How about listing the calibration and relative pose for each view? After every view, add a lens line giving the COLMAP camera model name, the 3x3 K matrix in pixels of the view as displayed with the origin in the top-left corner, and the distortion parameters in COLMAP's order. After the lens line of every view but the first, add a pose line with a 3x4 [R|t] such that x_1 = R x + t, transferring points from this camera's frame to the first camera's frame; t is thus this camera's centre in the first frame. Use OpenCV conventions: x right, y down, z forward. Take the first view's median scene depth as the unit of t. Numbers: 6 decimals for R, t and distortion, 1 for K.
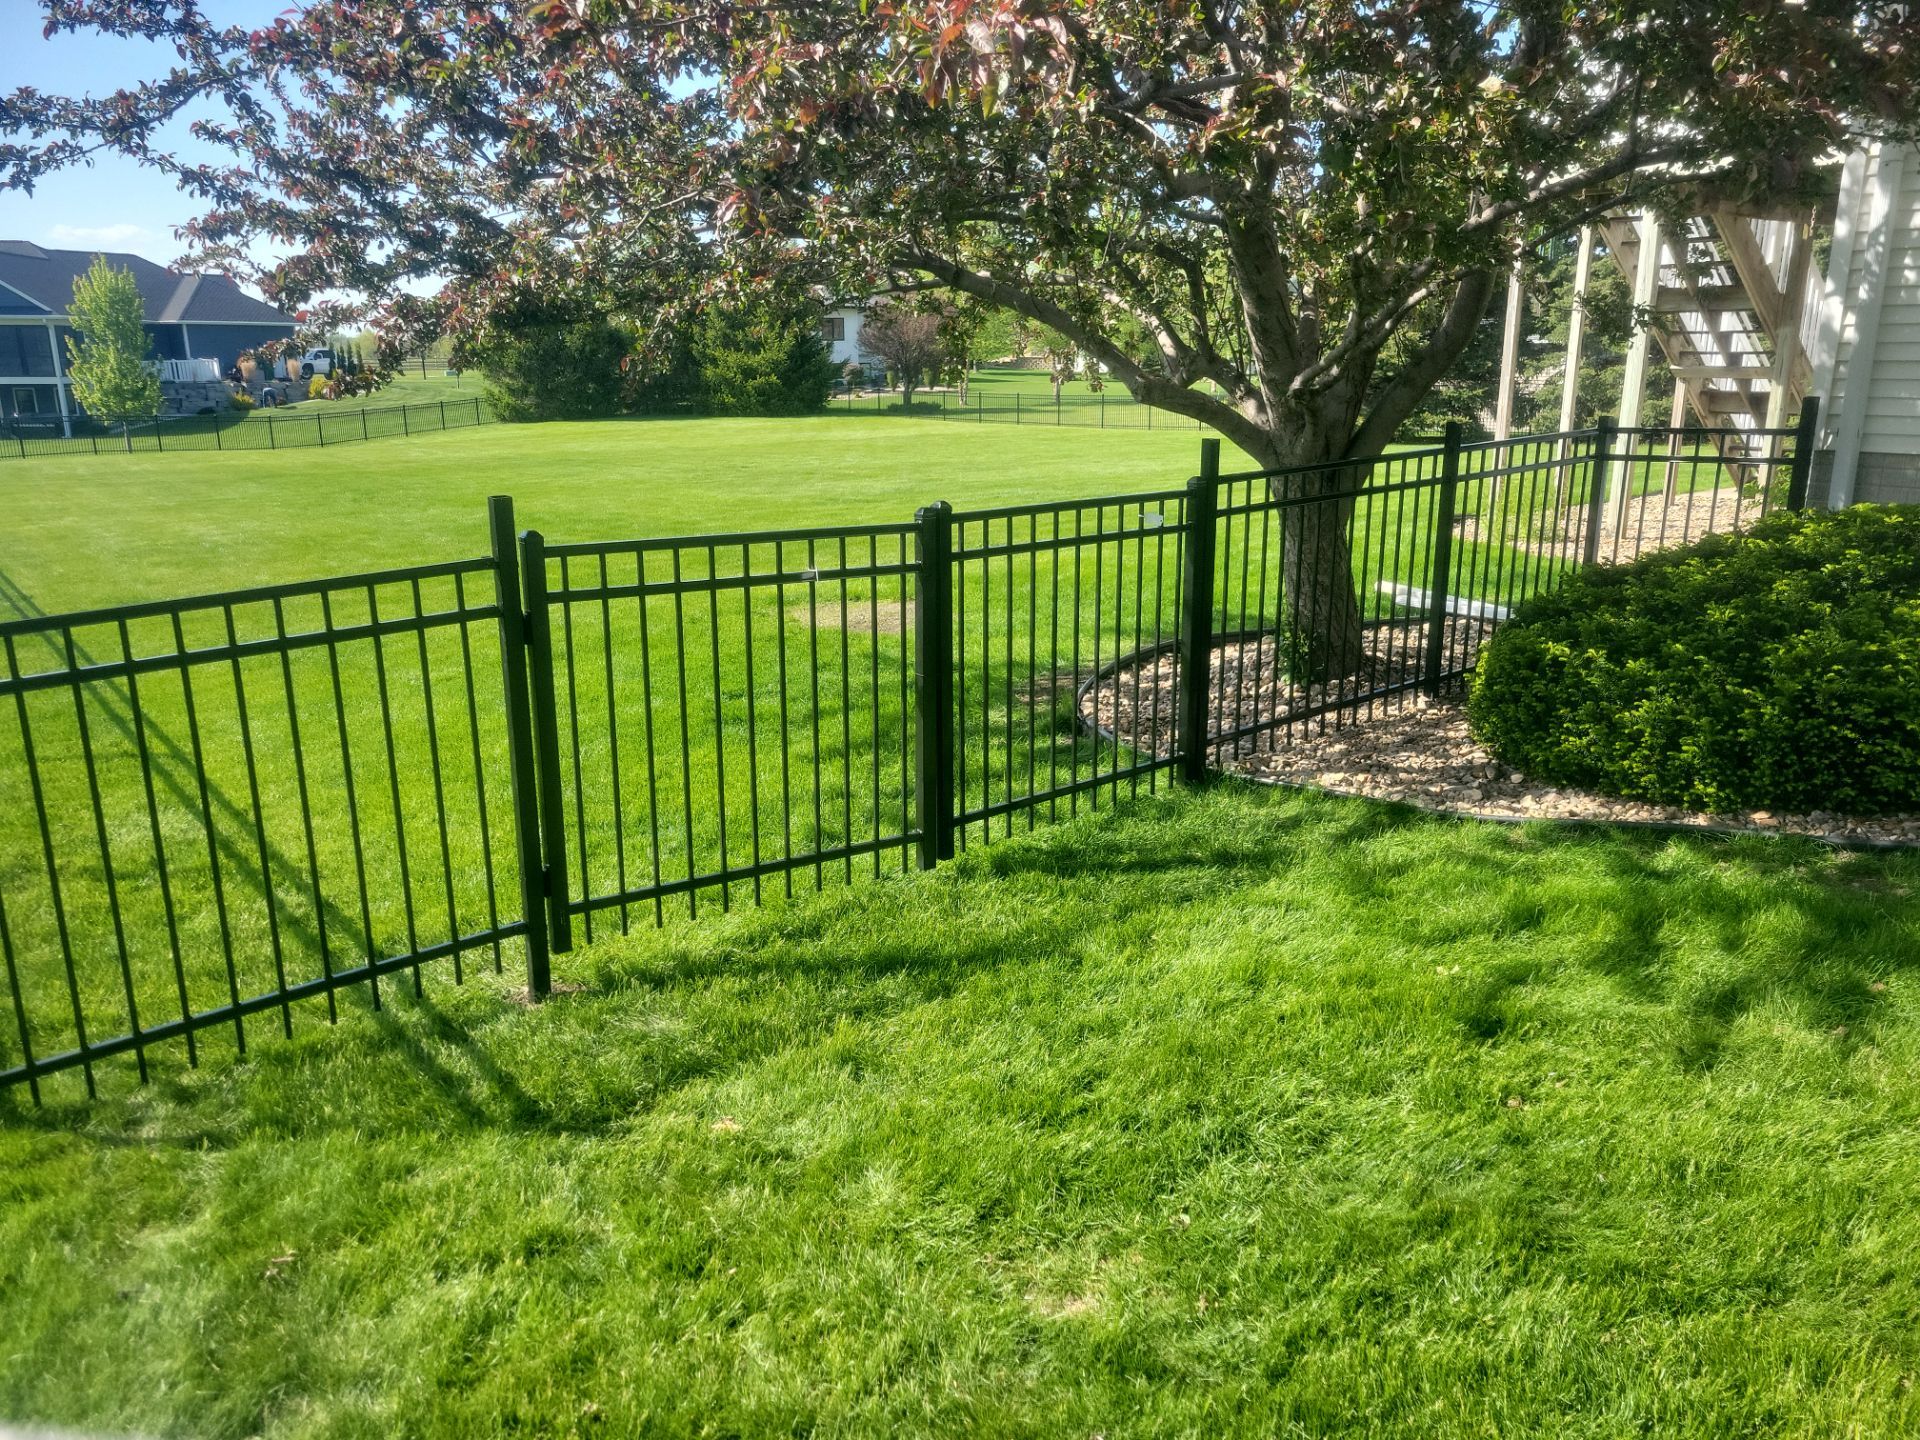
lens RADIAL K [[1432.7, 0, 961.5], [0, 1432.7, 722.8], [0, 0, 1]] dist [0.054035, -0.033469]
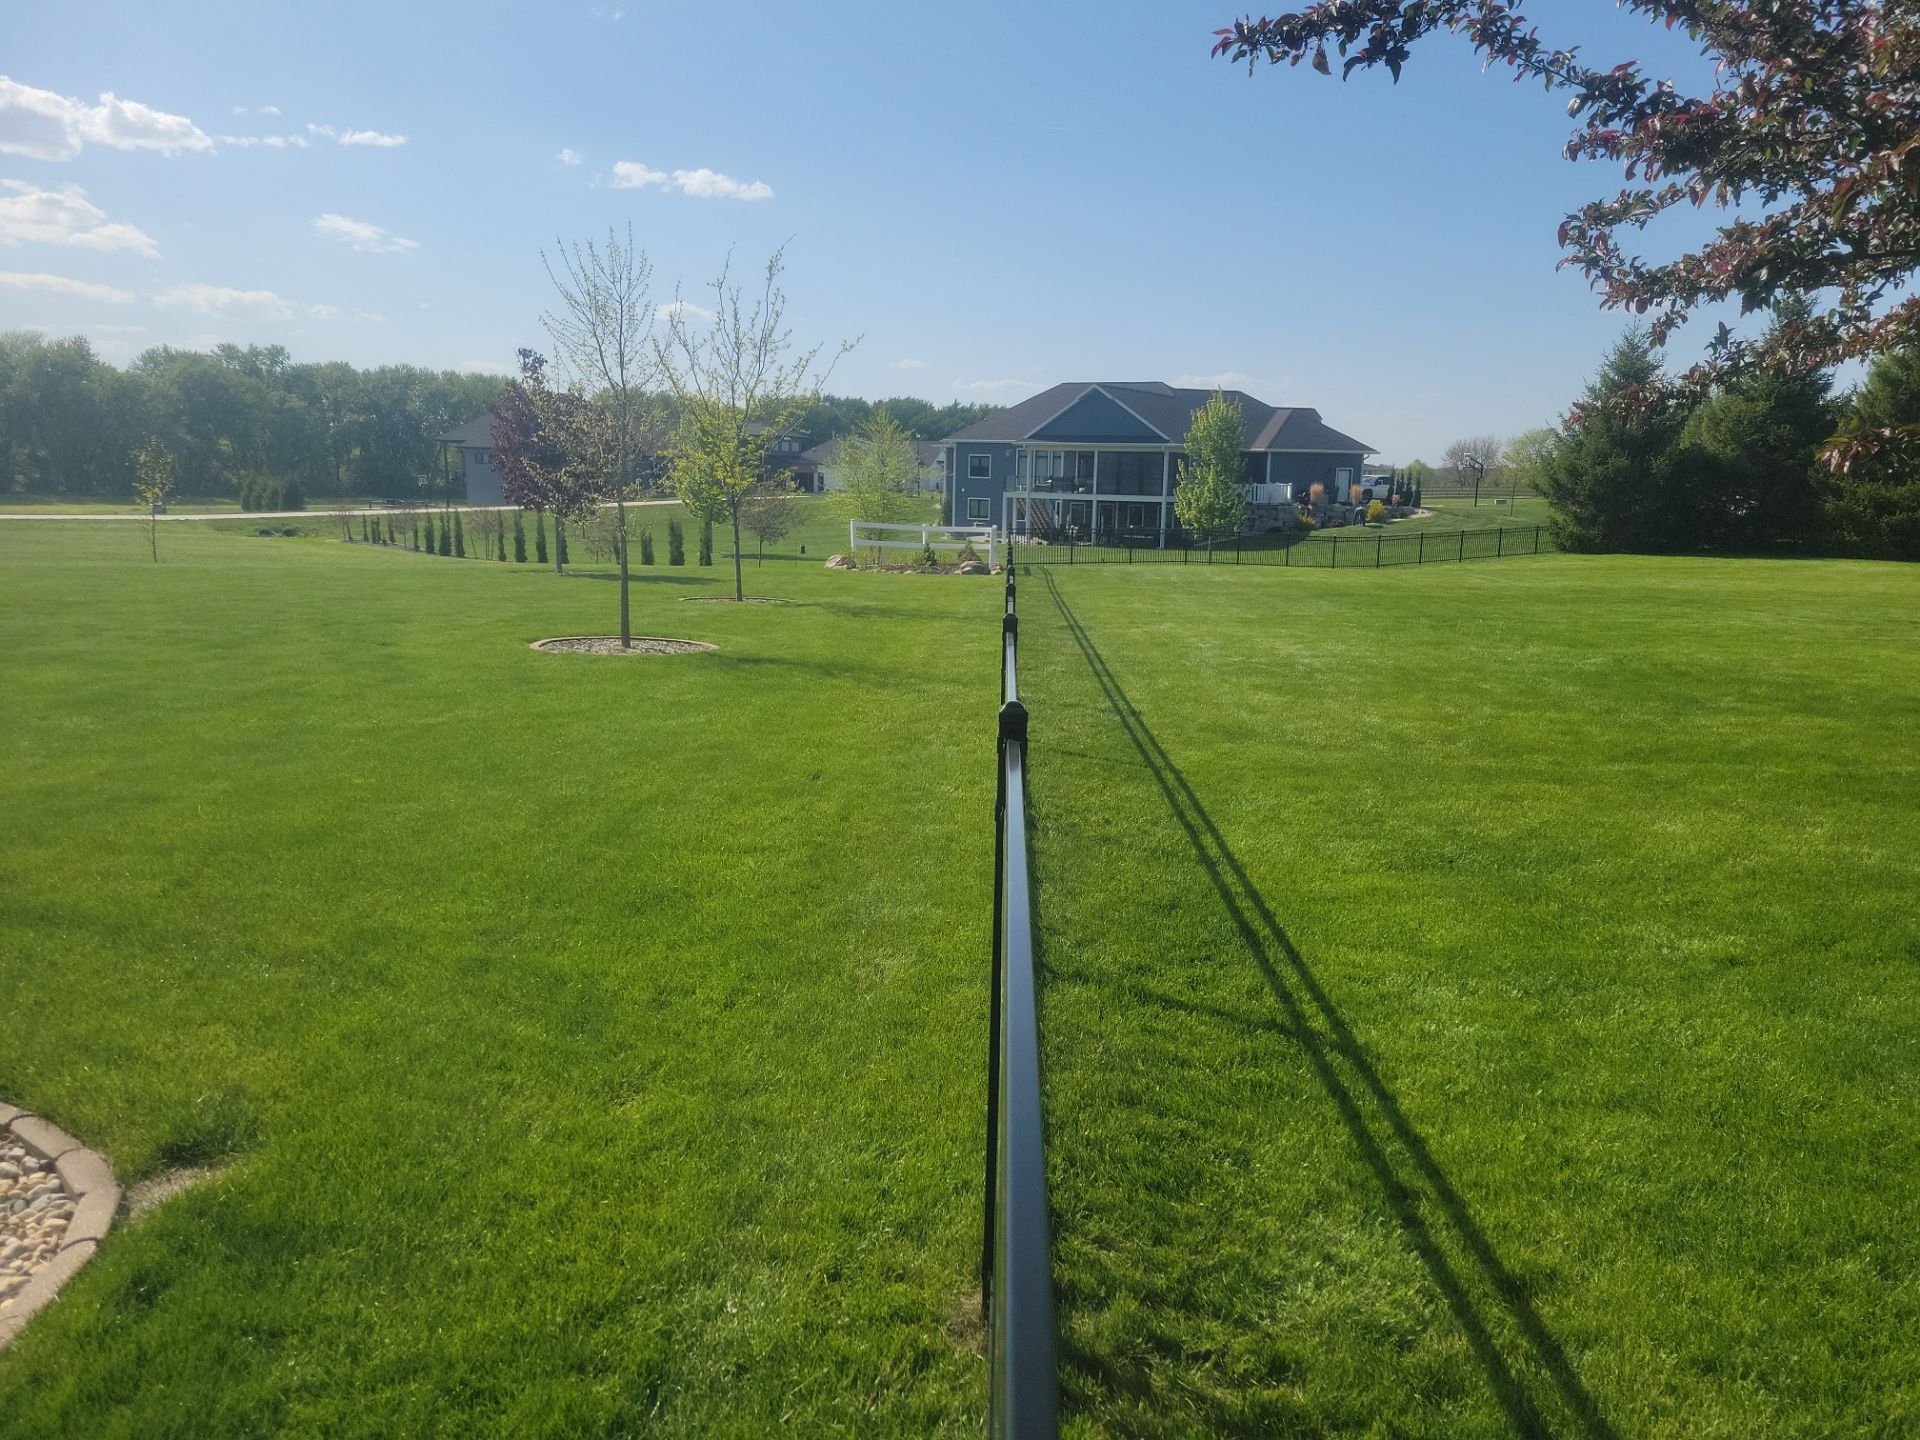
lens RADIAL K [[1432.7, 0, 961.5], [0, 1432.7, 711.5], [0, 0, 1]] dist [0.054035, -0.033469]
pose [[0.779451, 0.121327, -0.614602, -0.246270], [-0.178347, 0.983446, -0.032044, -0.055794], [0.600540, 0.134589, 0.788186, 0.316118]]
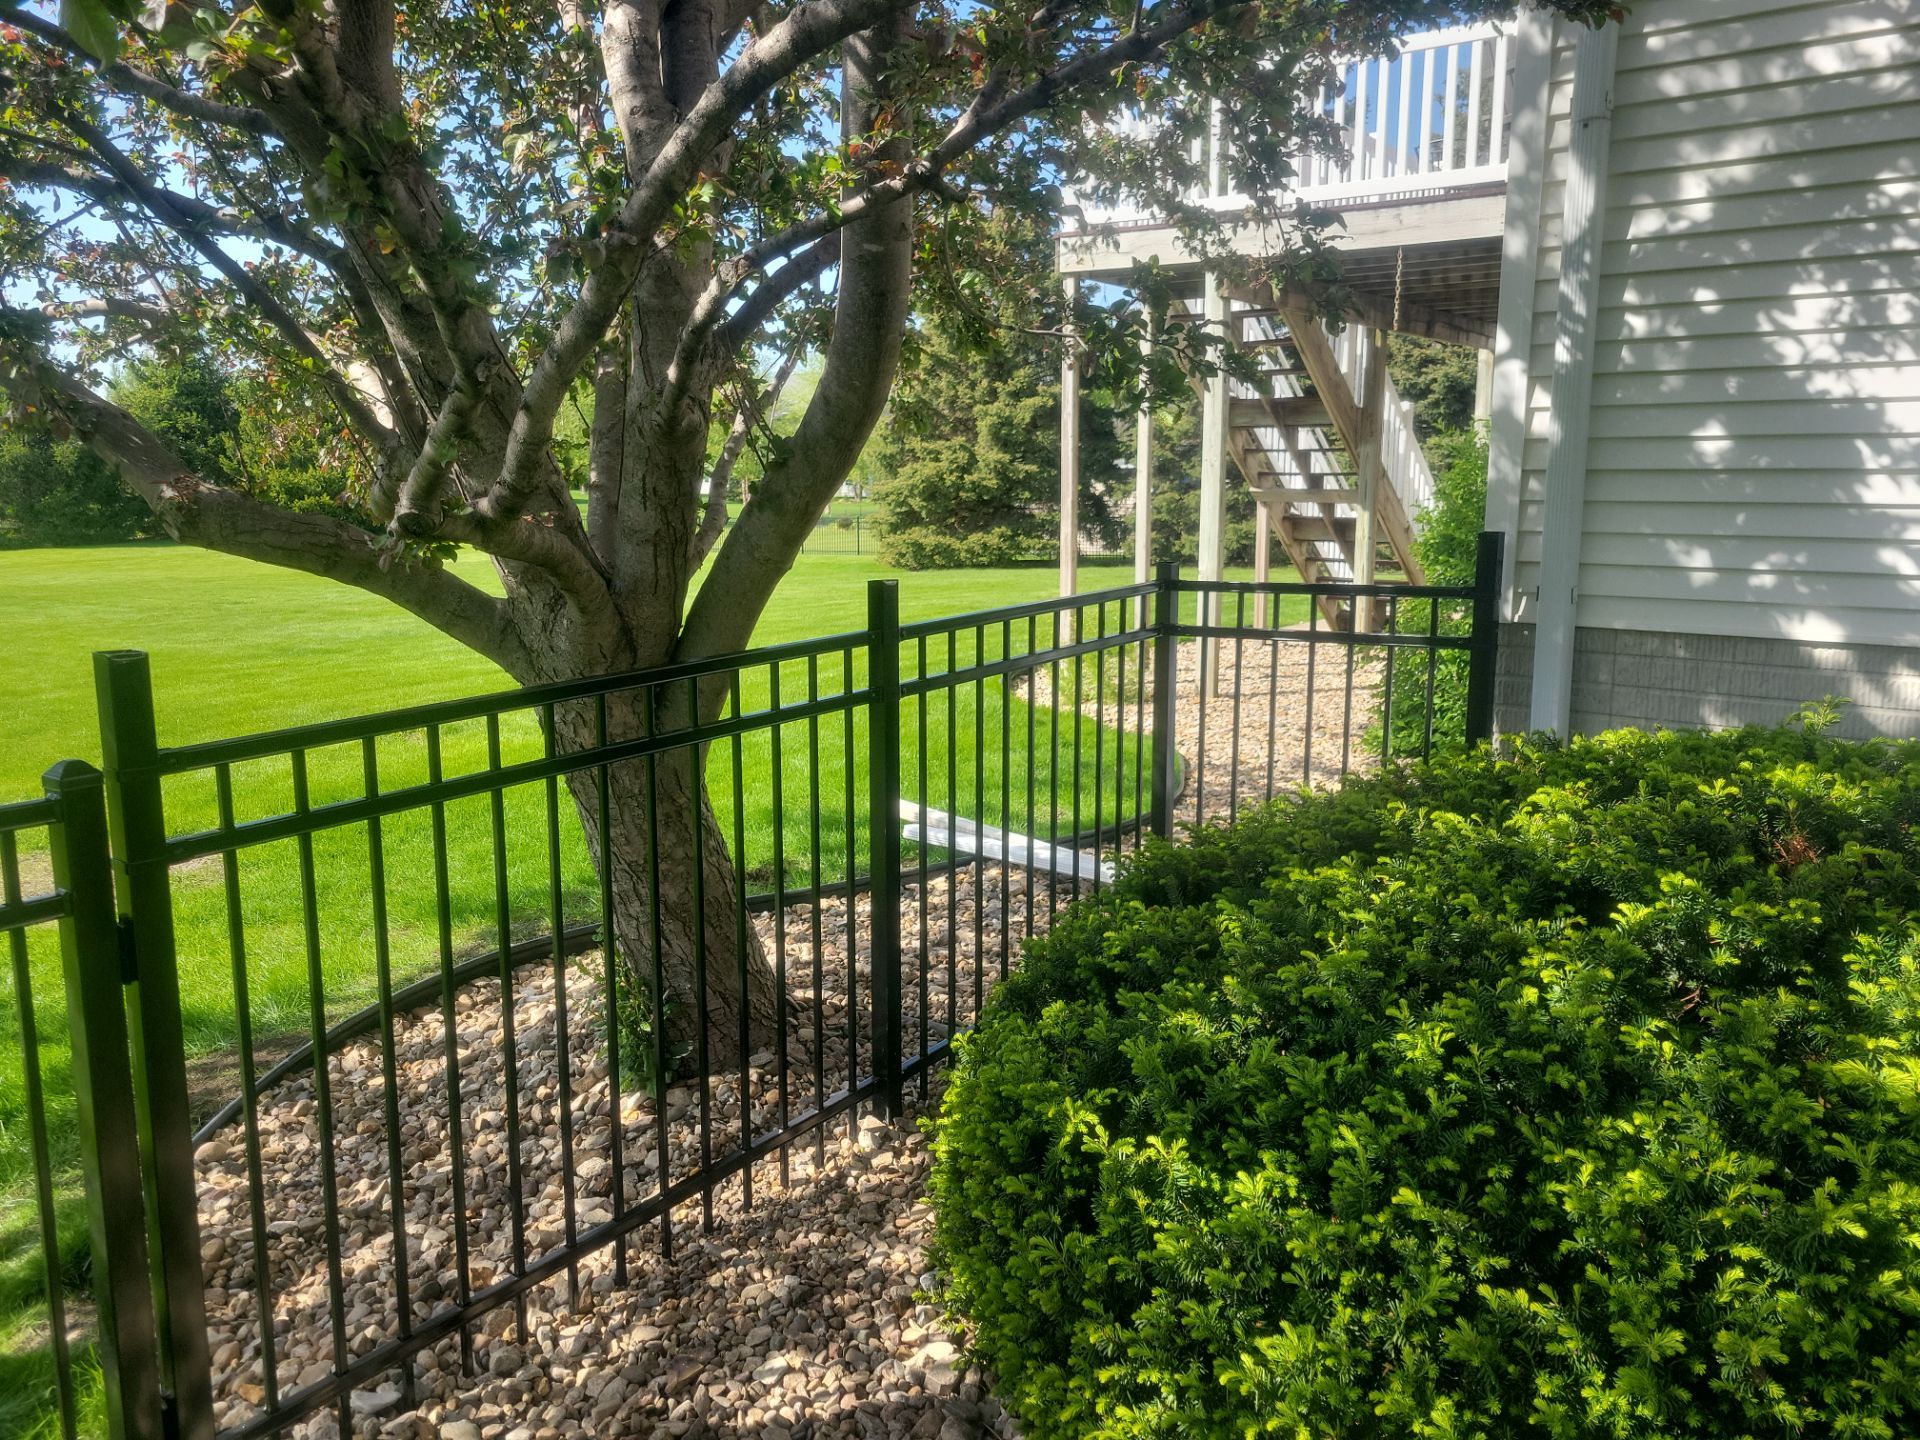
lens RADIAL K [[1432.7, 0, 978.7], [0, 1432.7, 705.2], [0, 0, 1]] dist [0.054035, -0.033469]
pose [[0.965895, -0.036461, 0.256356, 0.181355], [0.060215, 0.994523, -0.085431, -0.089899], [-0.251837, 0.097953, 0.962800, 0.383257]]
